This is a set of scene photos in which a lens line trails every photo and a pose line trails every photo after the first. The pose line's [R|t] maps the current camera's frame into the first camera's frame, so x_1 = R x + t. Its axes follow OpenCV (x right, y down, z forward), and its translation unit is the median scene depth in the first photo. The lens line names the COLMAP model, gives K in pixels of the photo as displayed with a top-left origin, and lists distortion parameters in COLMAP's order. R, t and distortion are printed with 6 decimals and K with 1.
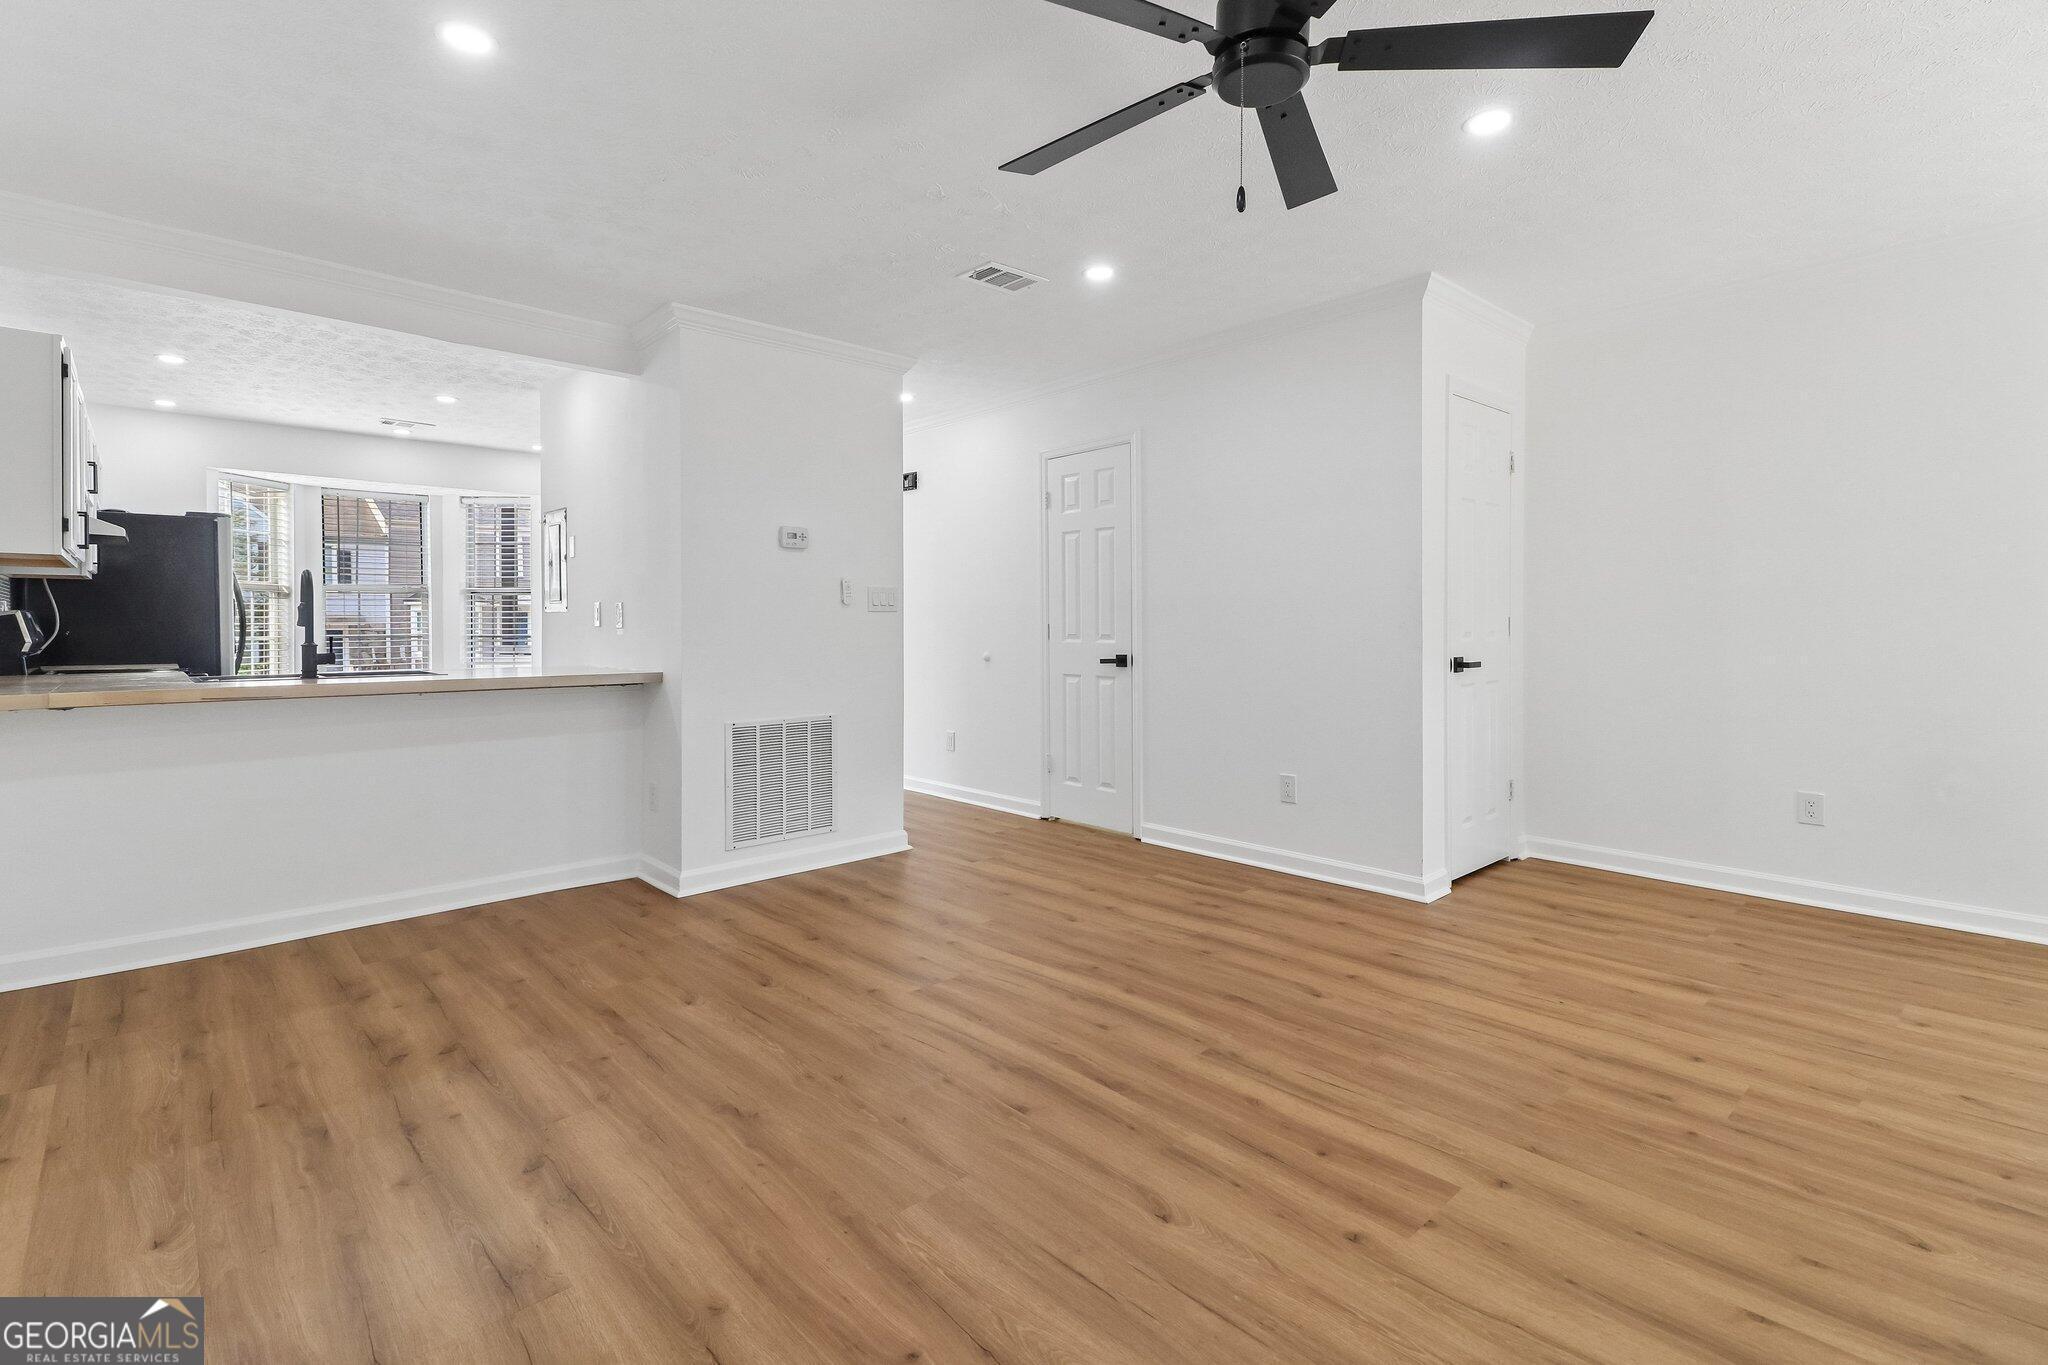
lens RADIAL K [[927.1, 0, 1011.2], [0, 927.1, 638.0], [0, 0, 1]] dist [0.051177, -0.025084]
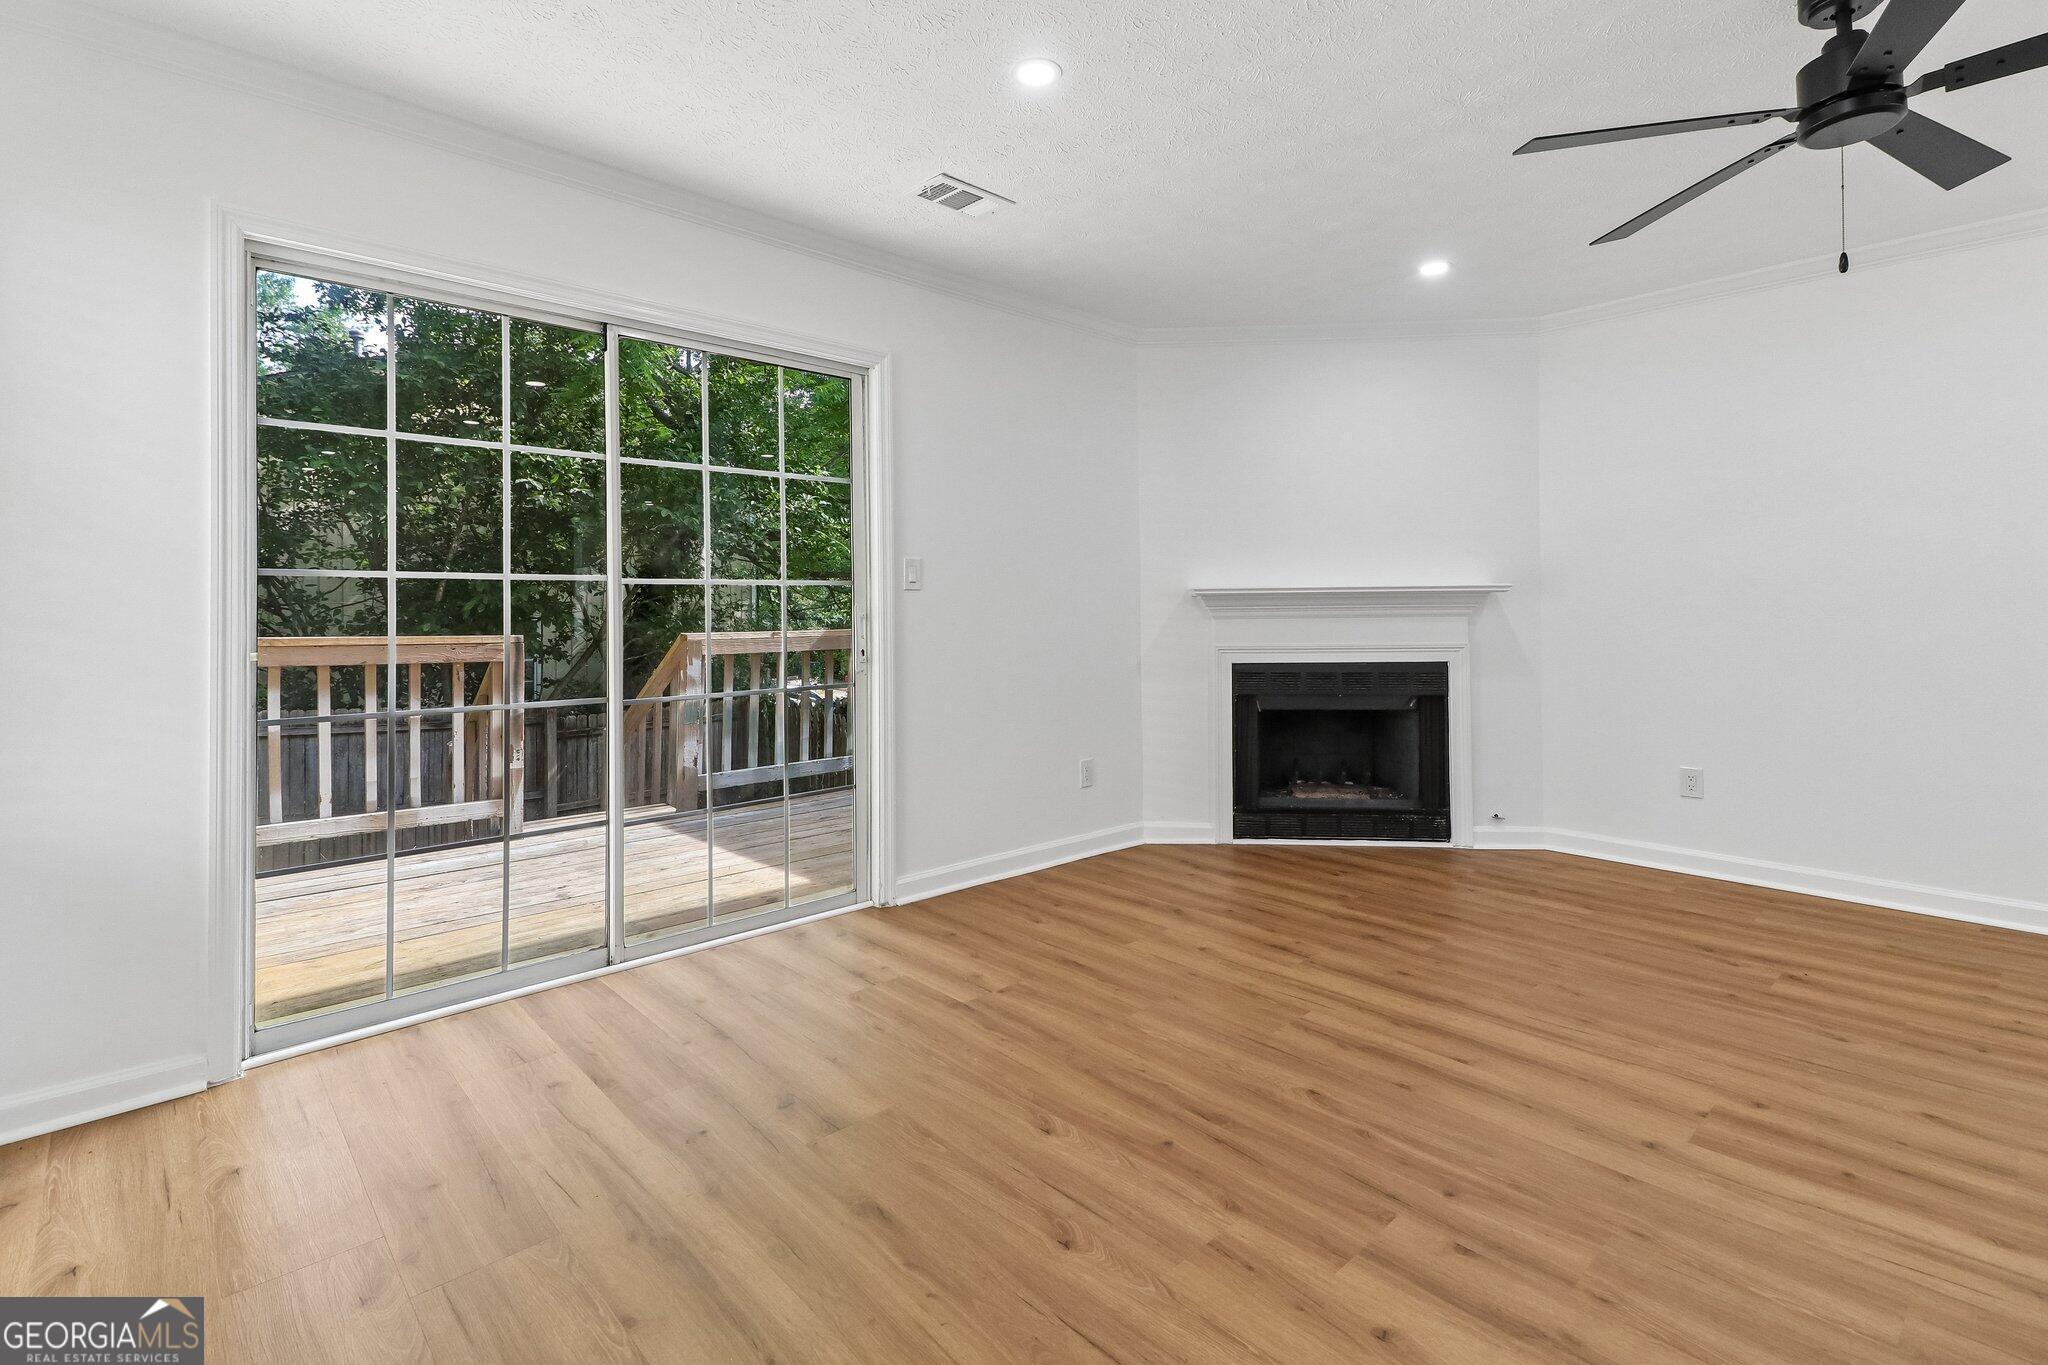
lens RADIAL K [[944.9, 0, 1005.6], [0, 944.9, 601.0], [0, 0, 1]] dist [0.036140, -0.015582]
pose [[-0.999939, 0.011047, 0.000444, 0.959477], [0.011049, 0.999928, 0.004778, -0.031574], [-0.000392, 0.004783, -0.999988, 1.615173]]
